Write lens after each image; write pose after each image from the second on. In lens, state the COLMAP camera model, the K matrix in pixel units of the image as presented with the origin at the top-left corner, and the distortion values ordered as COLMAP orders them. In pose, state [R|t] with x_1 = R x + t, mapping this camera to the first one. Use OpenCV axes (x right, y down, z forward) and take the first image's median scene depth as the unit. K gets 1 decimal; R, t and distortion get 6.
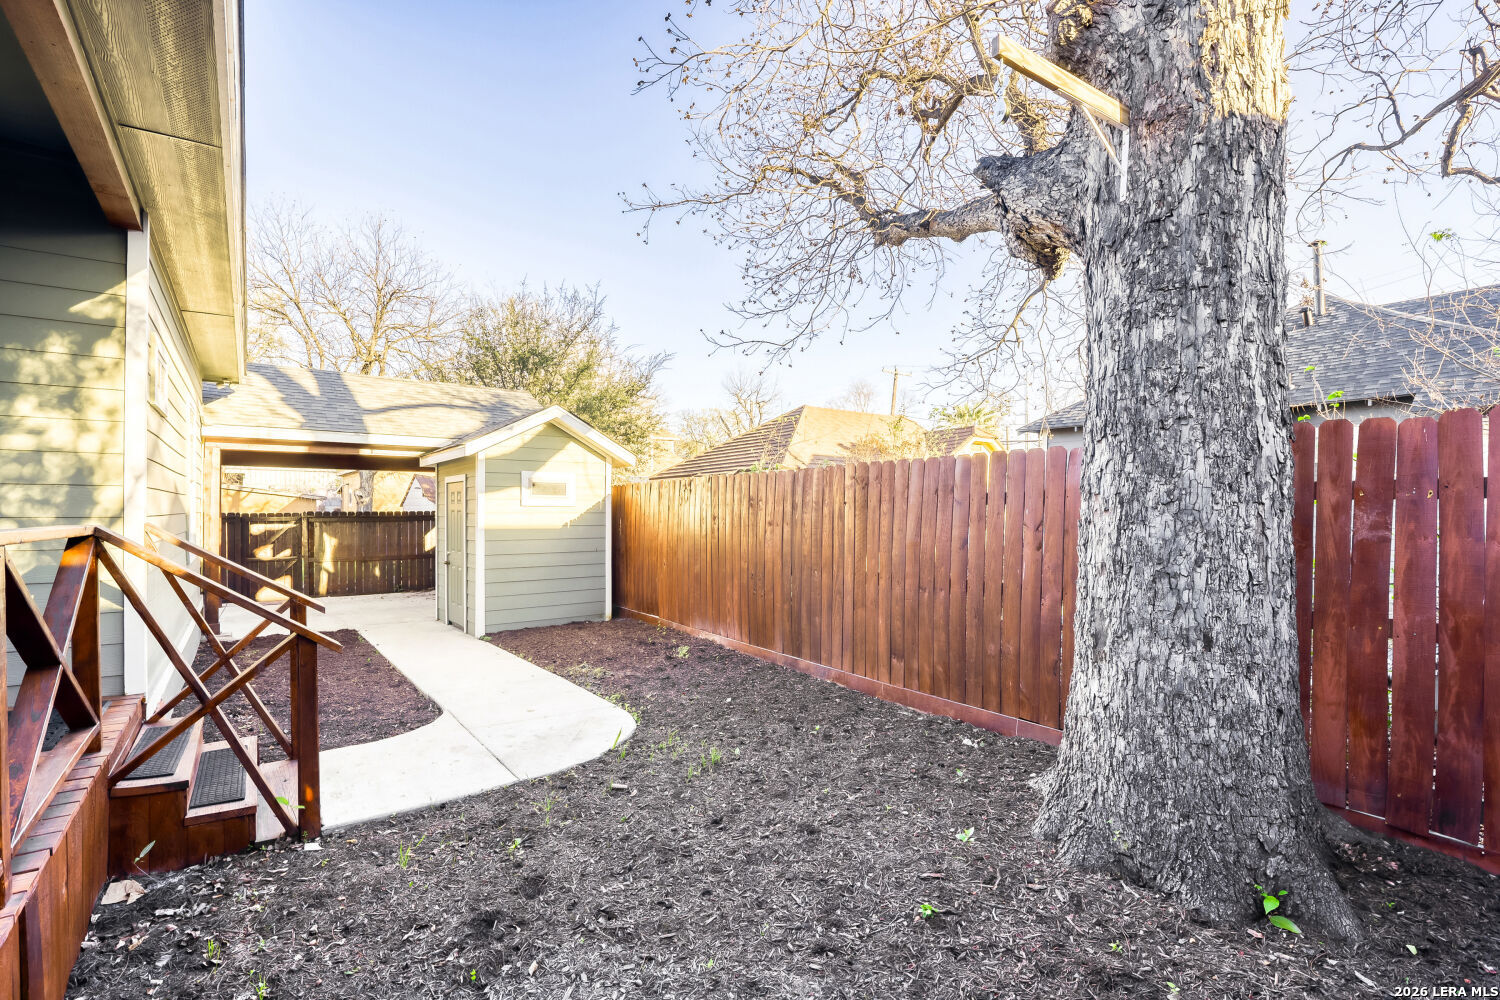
lens RADIAL K [[695.2, 0, 749.3], [0, 695.2, 517.2], [0, 0, 1]] dist [-0.020679, 0.000883]
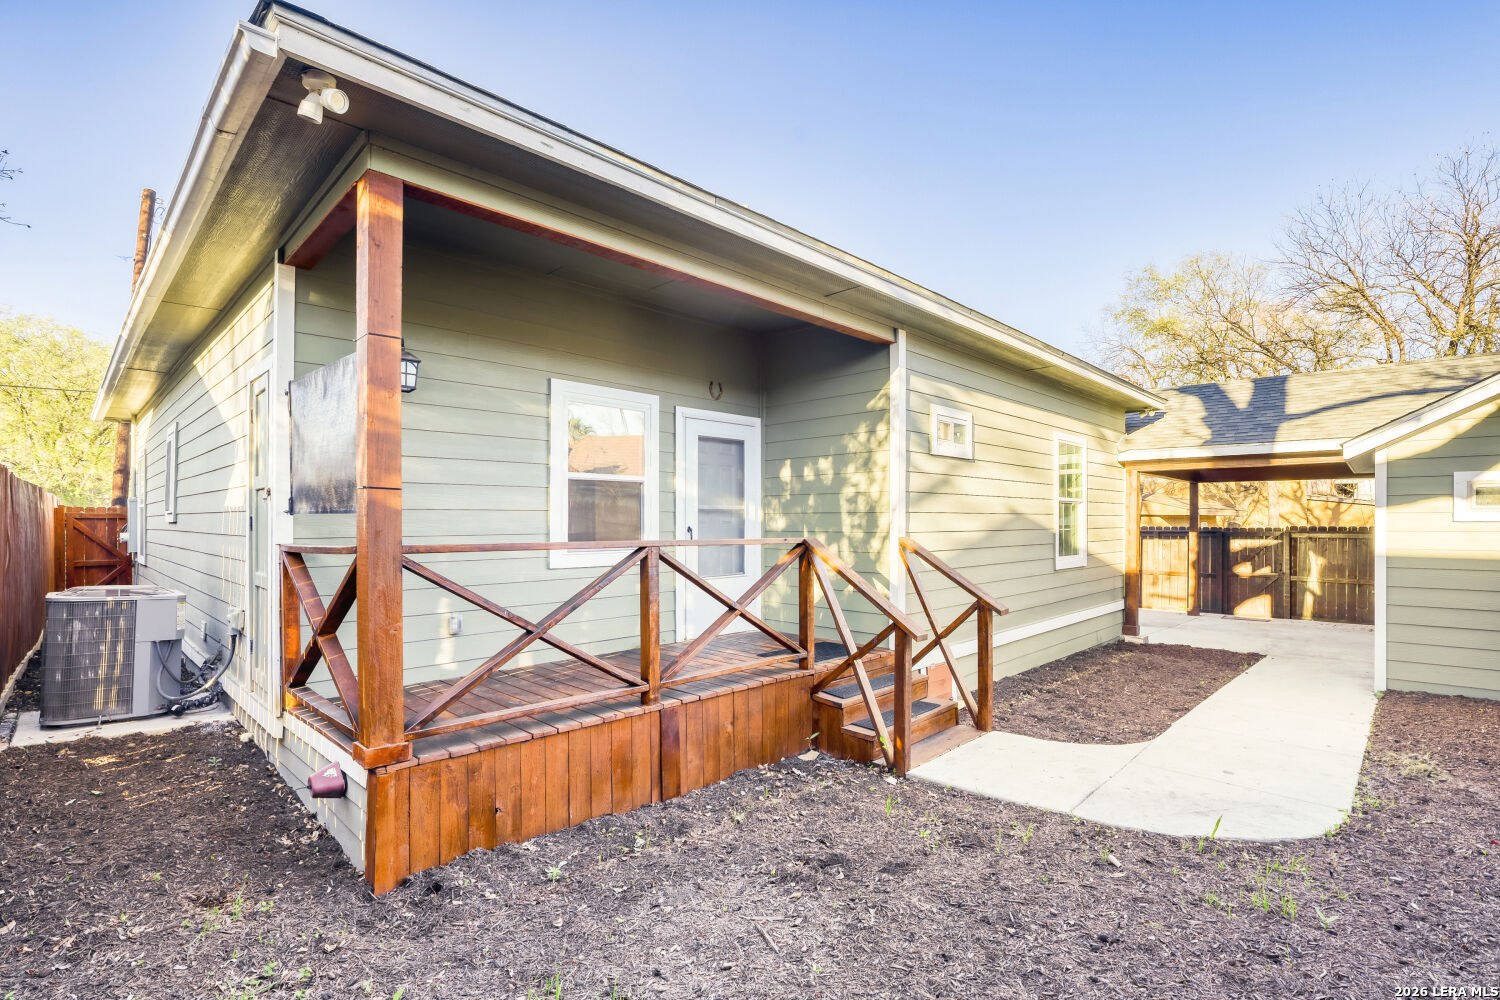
lens RADIAL K [[695.2, 0, 749.3], [0, 695.2, 517.2], [0, 0, 1]] dist [-0.020679, 0.000883]
pose [[0.160911, -0.011904, -0.986897, 0.435998], [-0.006410, 0.999894, -0.013106, -0.012425], [0.986948, 0.008435, 0.160818, 0.323521]]
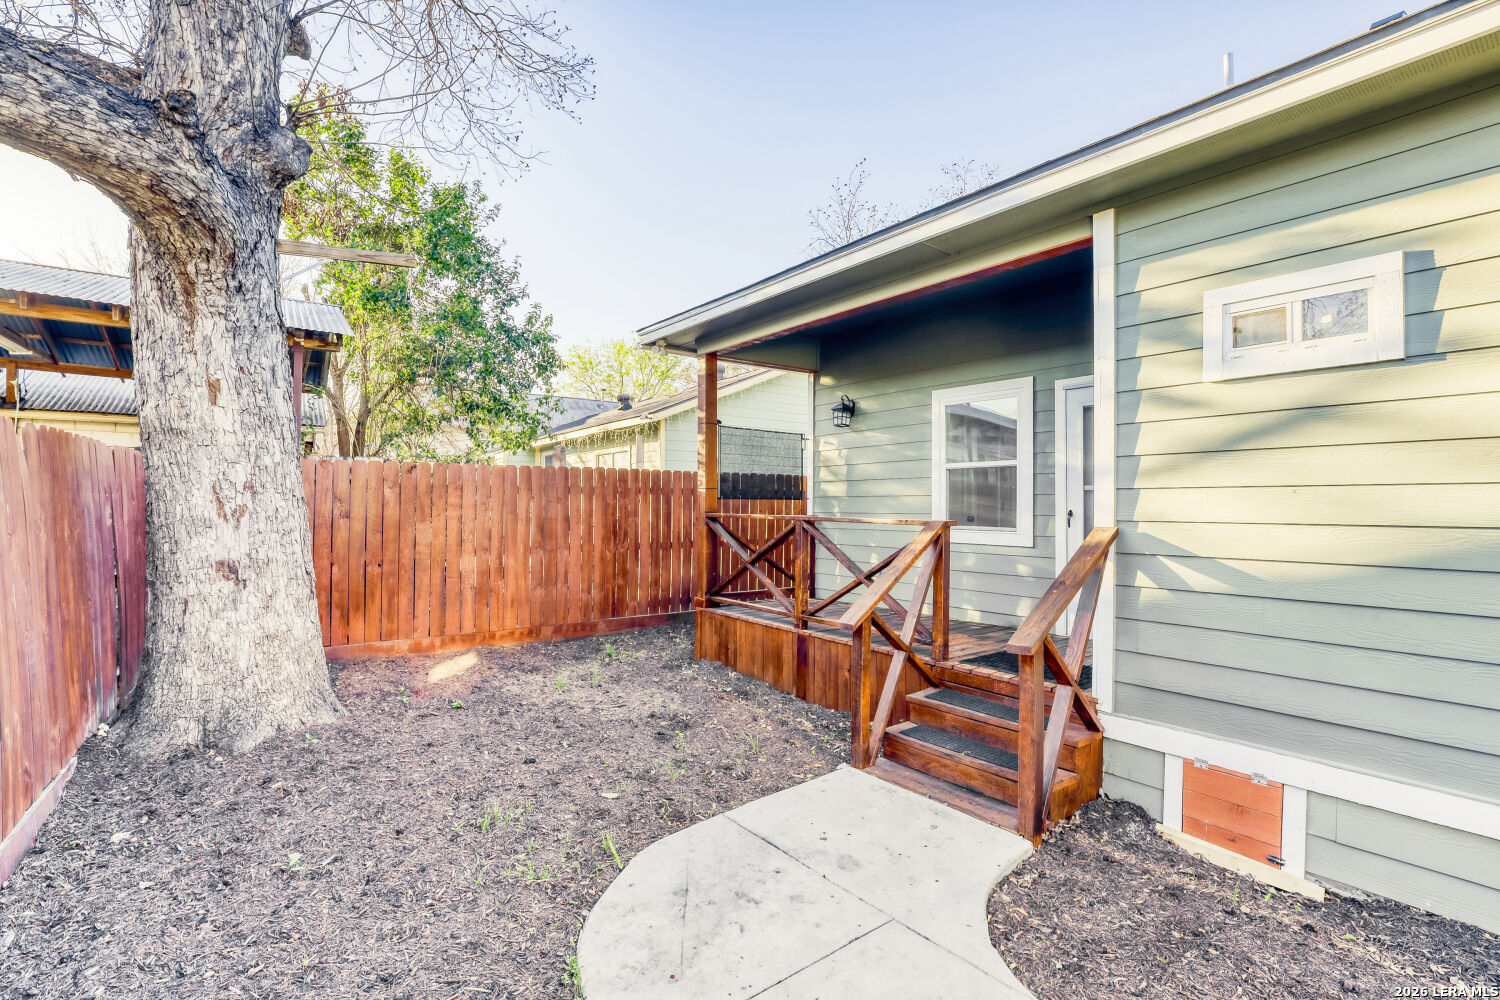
lens RADIAL K [[692.2, 0, 755.0], [0, 692.2, 504.1], [0, 0, 1]] dist [-0.024816, 0.001399]
pose [[-0.999574, -0.008848, -0.027806, -0.275003], [-0.009178, 0.999889, 0.011775, -0.029862], [0.027698, 0.012026, -0.999544, 1.512860]]
